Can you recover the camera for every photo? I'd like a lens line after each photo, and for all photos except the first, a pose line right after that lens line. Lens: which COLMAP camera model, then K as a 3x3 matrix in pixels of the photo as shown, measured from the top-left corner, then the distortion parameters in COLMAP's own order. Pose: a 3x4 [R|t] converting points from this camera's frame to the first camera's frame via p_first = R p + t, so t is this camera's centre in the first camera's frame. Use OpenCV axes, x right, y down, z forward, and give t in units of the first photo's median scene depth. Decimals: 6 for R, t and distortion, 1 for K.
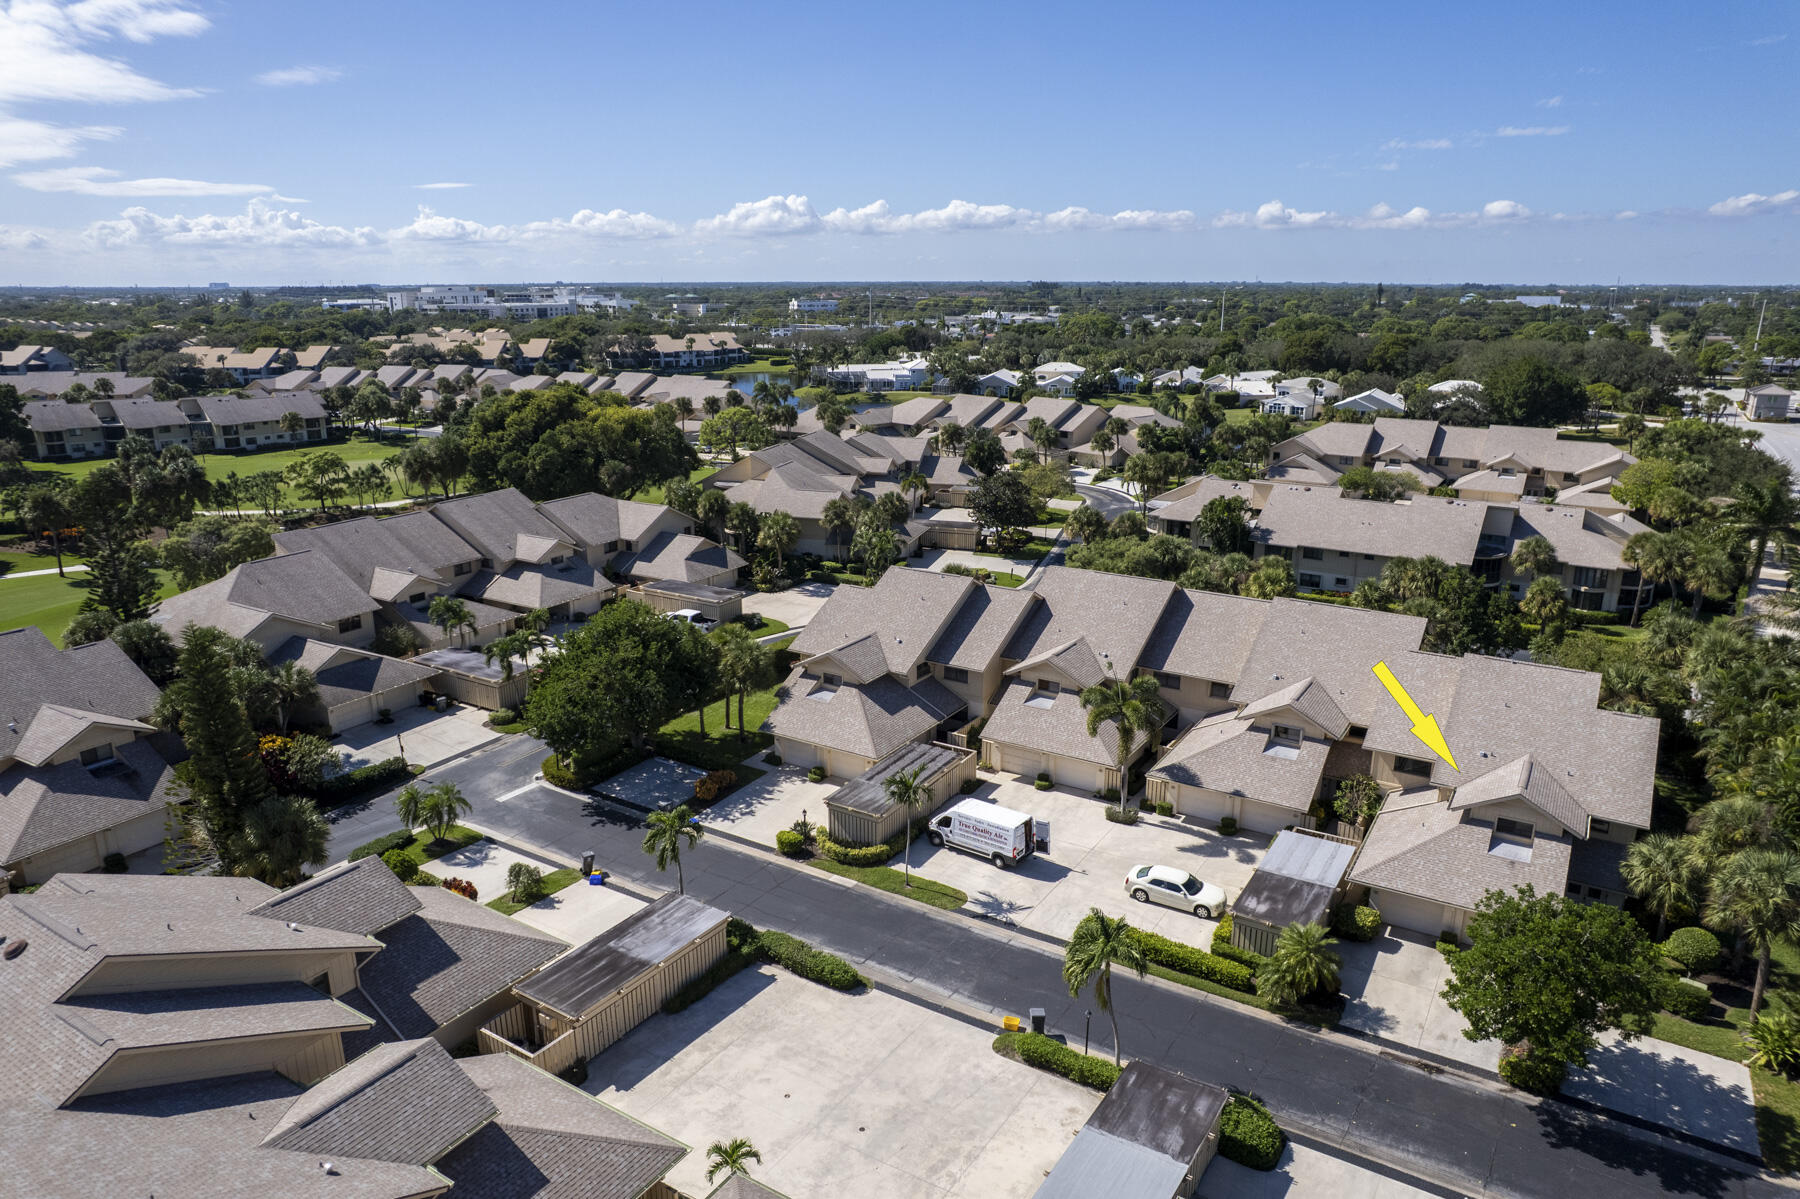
lens RADIAL K [[1143.6, 0, 900.0], [0, 1143.6, 599.5], [0, 0, 1]] dist [-0.074453, 0.065909]
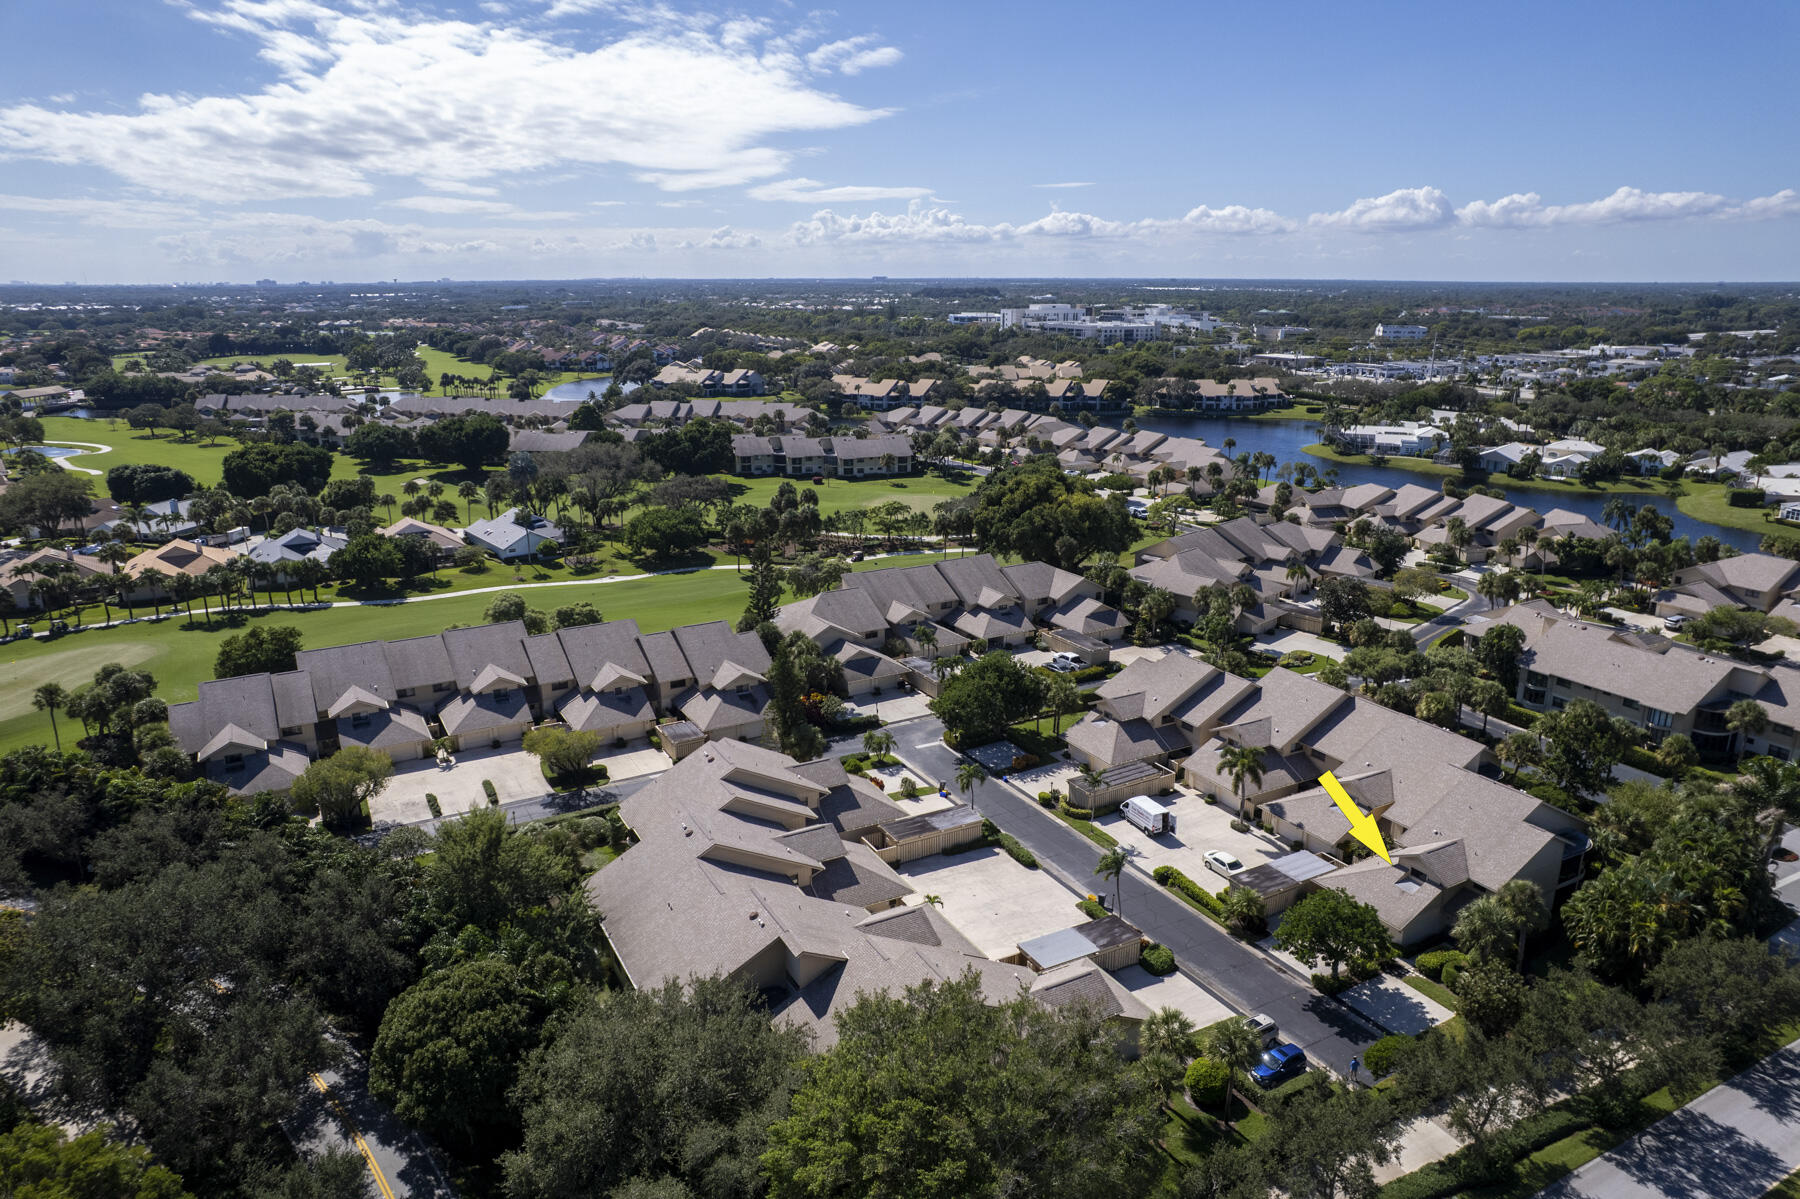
lens RADIAL K [[1143.6, 0, 900.0], [0, 1143.6, 599.5], [0, 0, 1]] dist [-0.074453, 0.065909]
pose [[0.871086, 0.132220, -0.472997, 0.421715], [-0.129564, 0.990829, 0.038365, -0.116848], [0.473732, 0.027865, 0.880228, -0.595616]]
